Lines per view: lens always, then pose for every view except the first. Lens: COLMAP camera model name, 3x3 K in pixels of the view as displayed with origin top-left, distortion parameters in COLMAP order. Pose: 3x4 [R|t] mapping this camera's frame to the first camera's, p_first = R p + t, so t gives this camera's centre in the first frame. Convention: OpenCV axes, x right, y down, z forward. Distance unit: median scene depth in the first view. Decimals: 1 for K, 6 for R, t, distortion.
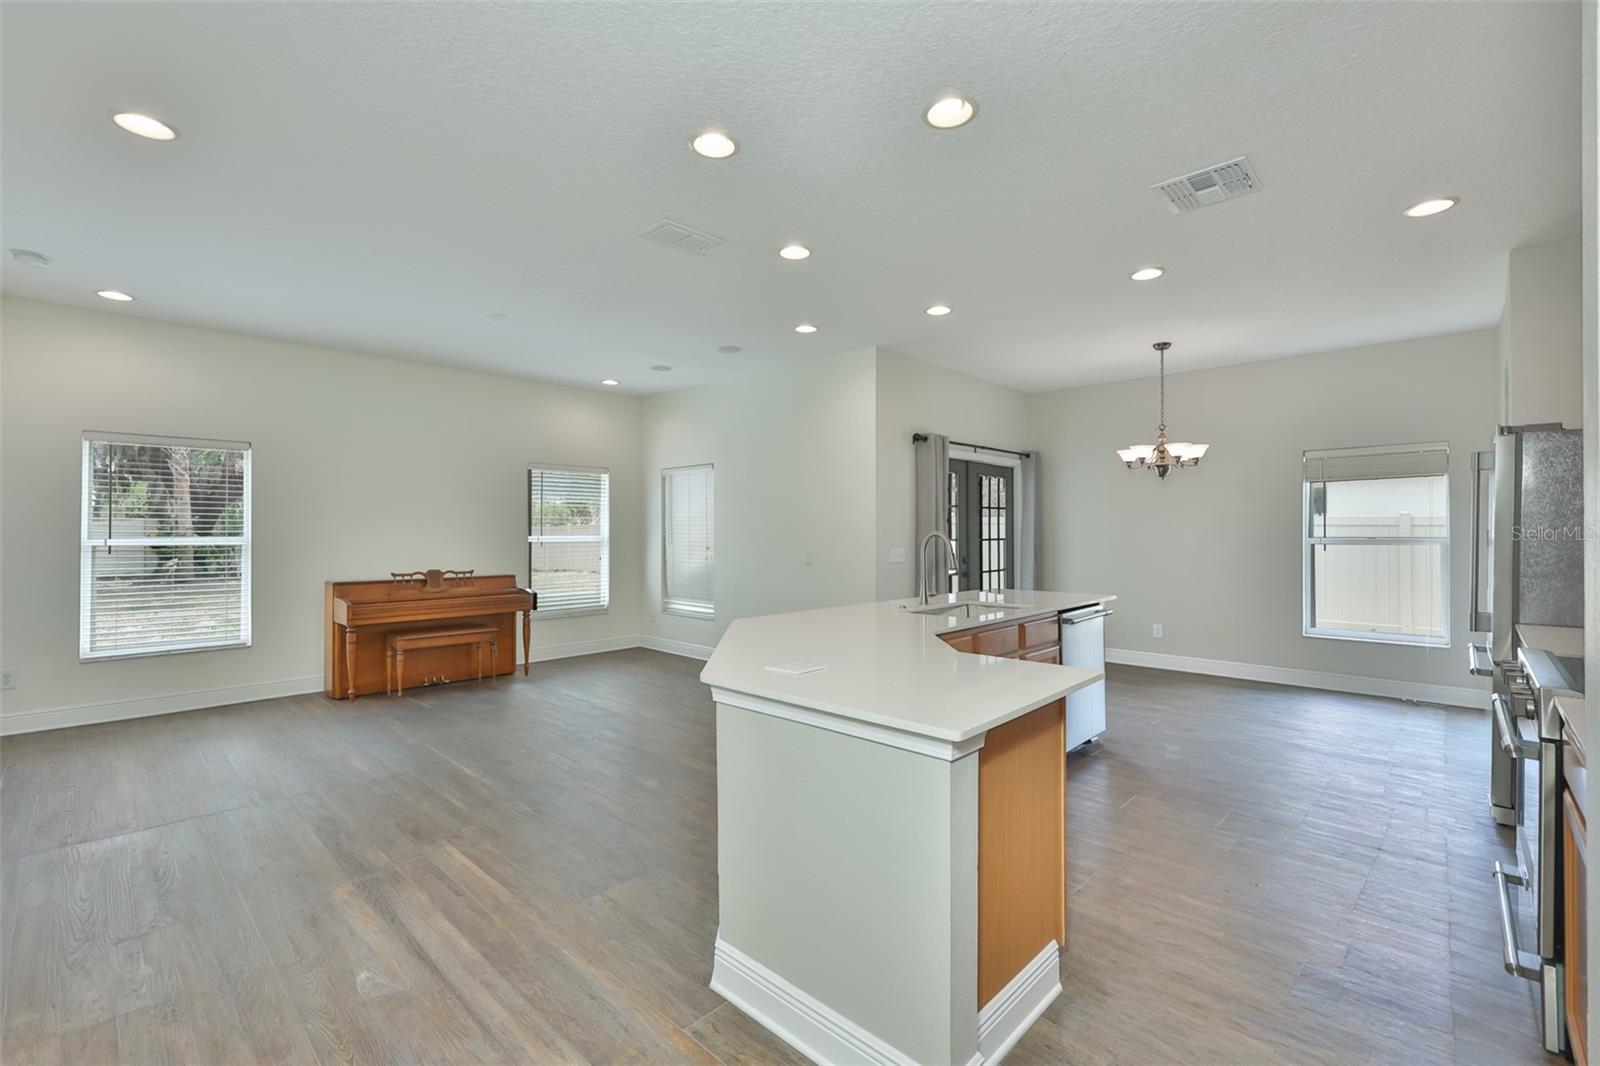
lens RADIAL K [[683.9, 0, 797.6], [0, 683.9, 534.1], [0, 0, 1]] dist [0.001760, -0.001042]
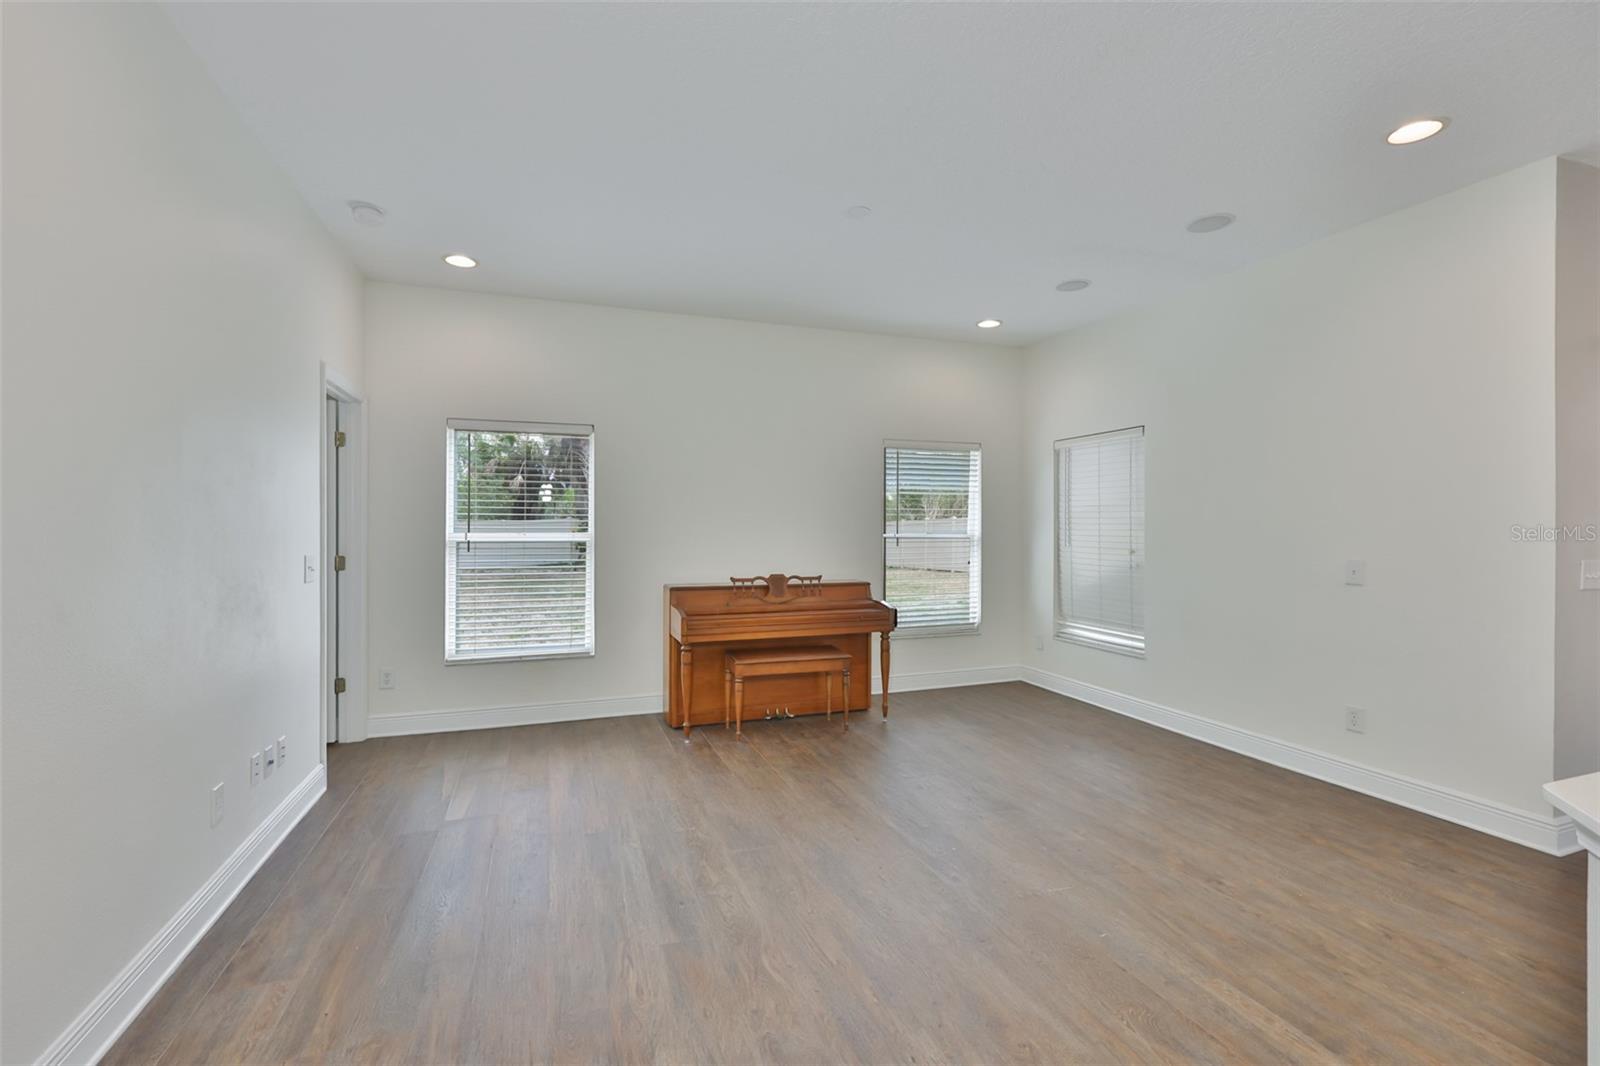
lens RADIAL K [[683.9, 0, 801.6], [0, 683.9, 527.8], [0, 0, 1]] dist [0.001760, -0.001042]
pose [[0.896980, 0.000240, -0.442070, -0.153487], [-0.002275, 0.999989, -0.004073, 0.001035], [0.442065, 0.004660, 0.896971, 0.297882]]
